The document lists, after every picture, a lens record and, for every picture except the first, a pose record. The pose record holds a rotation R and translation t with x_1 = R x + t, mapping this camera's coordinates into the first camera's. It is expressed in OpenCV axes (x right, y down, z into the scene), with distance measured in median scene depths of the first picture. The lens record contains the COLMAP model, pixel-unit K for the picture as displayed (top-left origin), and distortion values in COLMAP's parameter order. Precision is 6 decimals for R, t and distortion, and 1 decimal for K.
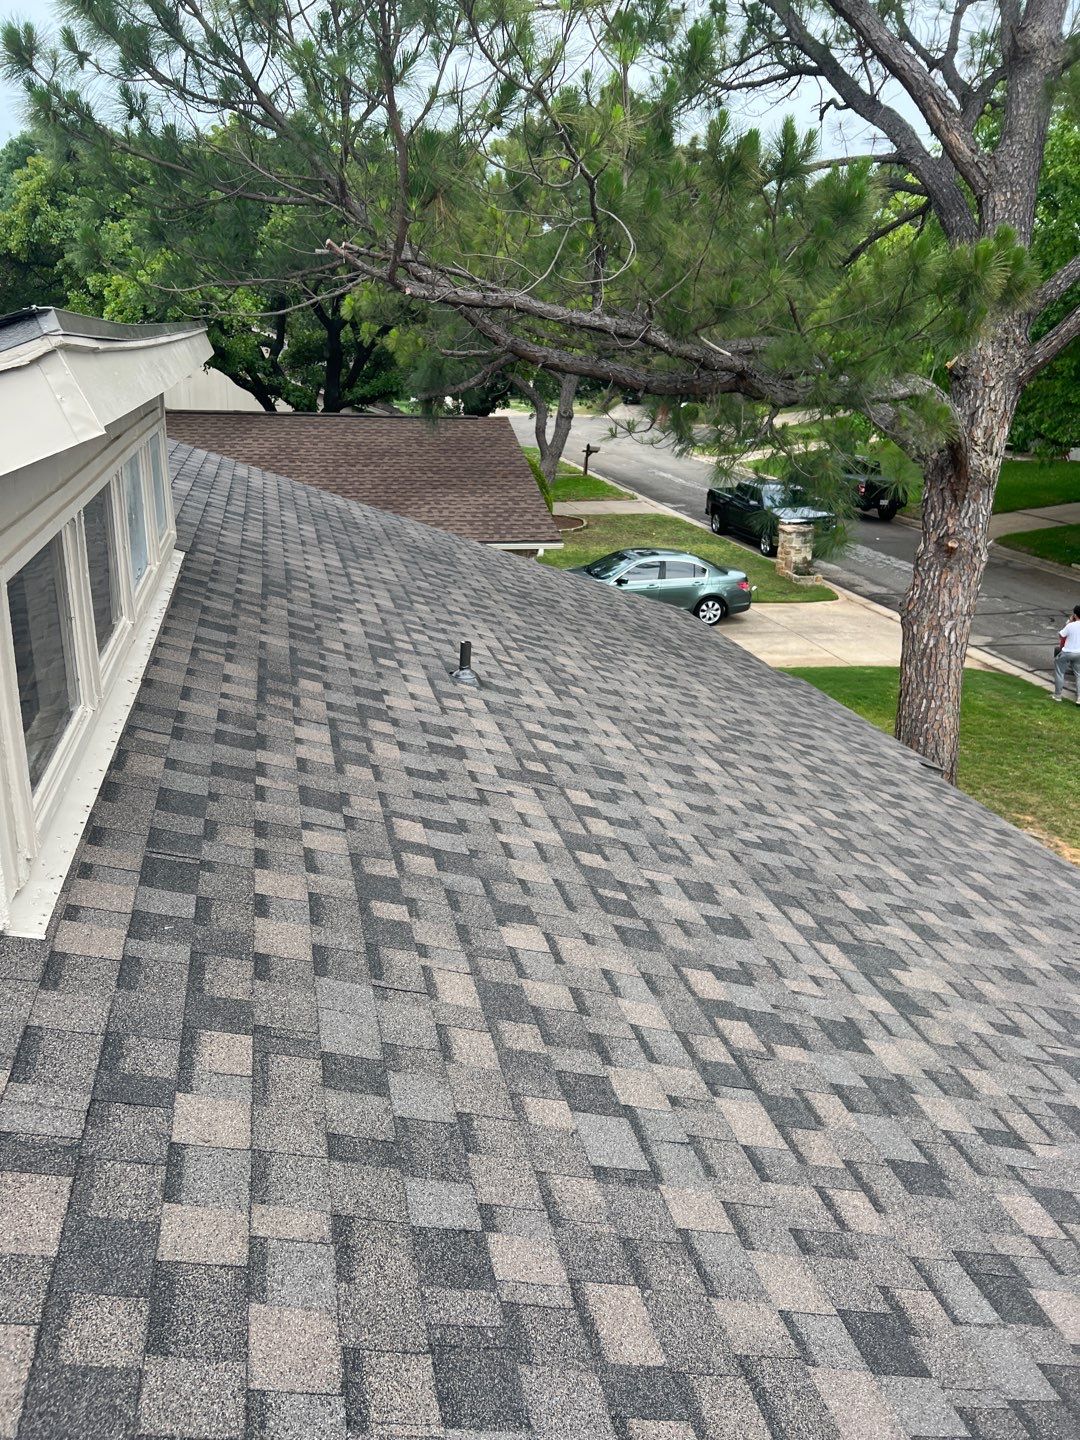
lens RADIAL K [[1074.5, 0, 547.2], [0, 1074.5, 713.9], [0, 0, 1]] dist [0.034302, -0.049923]
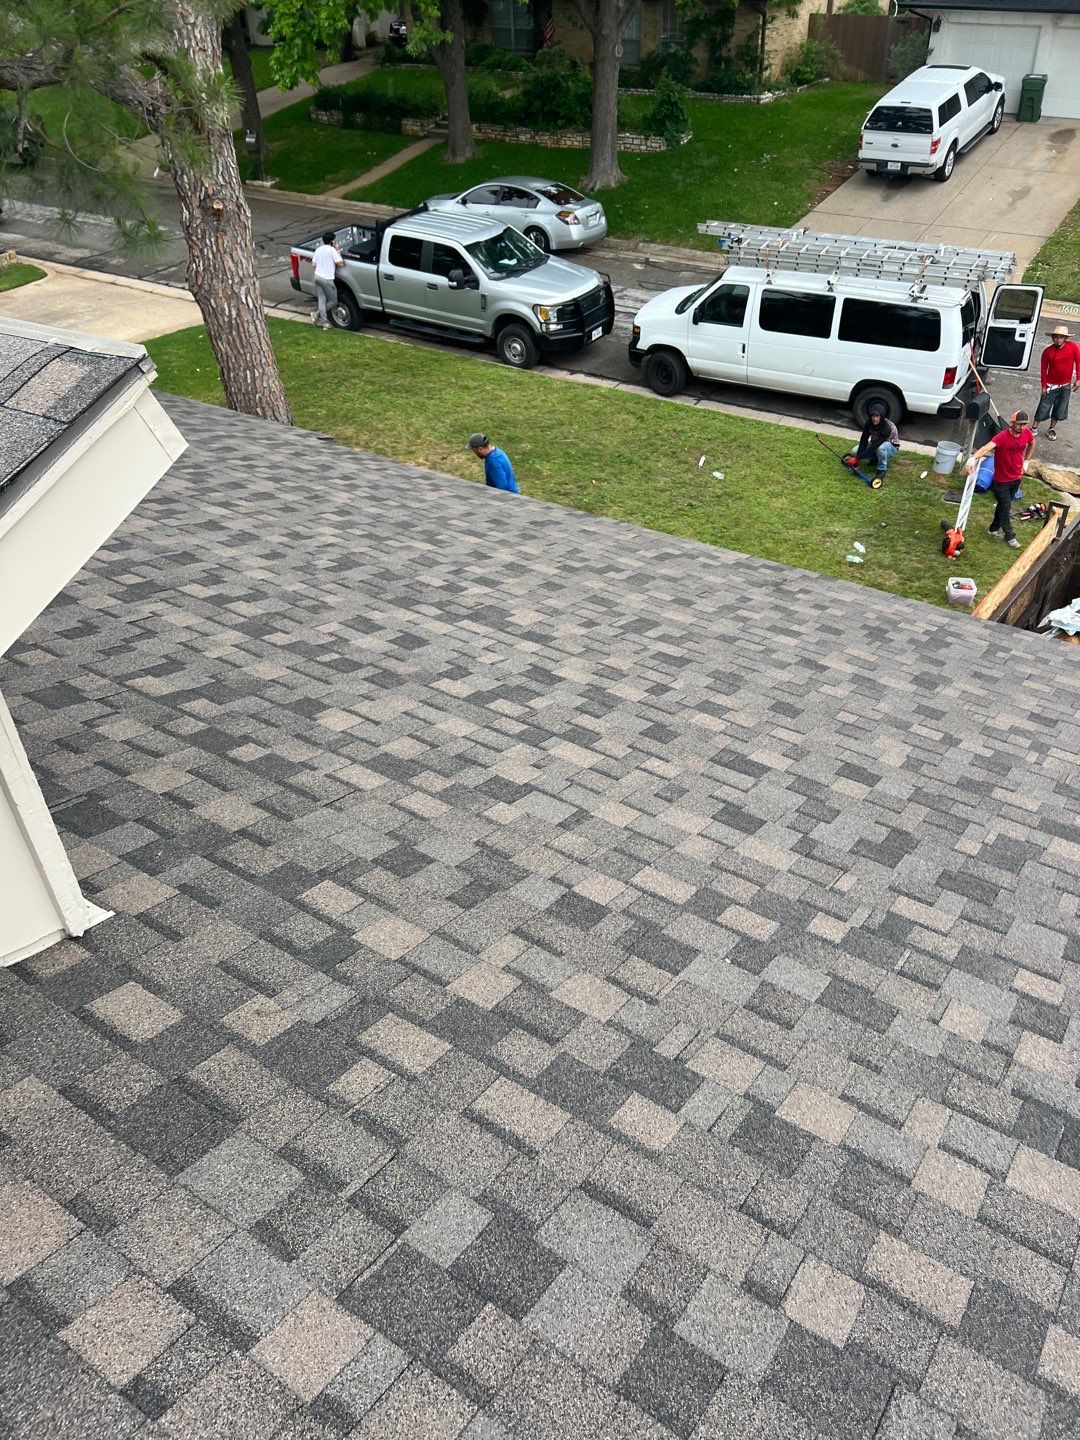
lens RADIAL K [[1074.5, 0, 547.2], [0, 1074.5, 713.9], [0, 0, 1]] dist [0.034302, -0.049923]
pose [[0.717728, -0.454245, 0.527757, -0.142584], [0.264406, 0.878940, 0.396931, -0.060999], [-0.644171, -0.145346, 0.750945, -0.007716]]
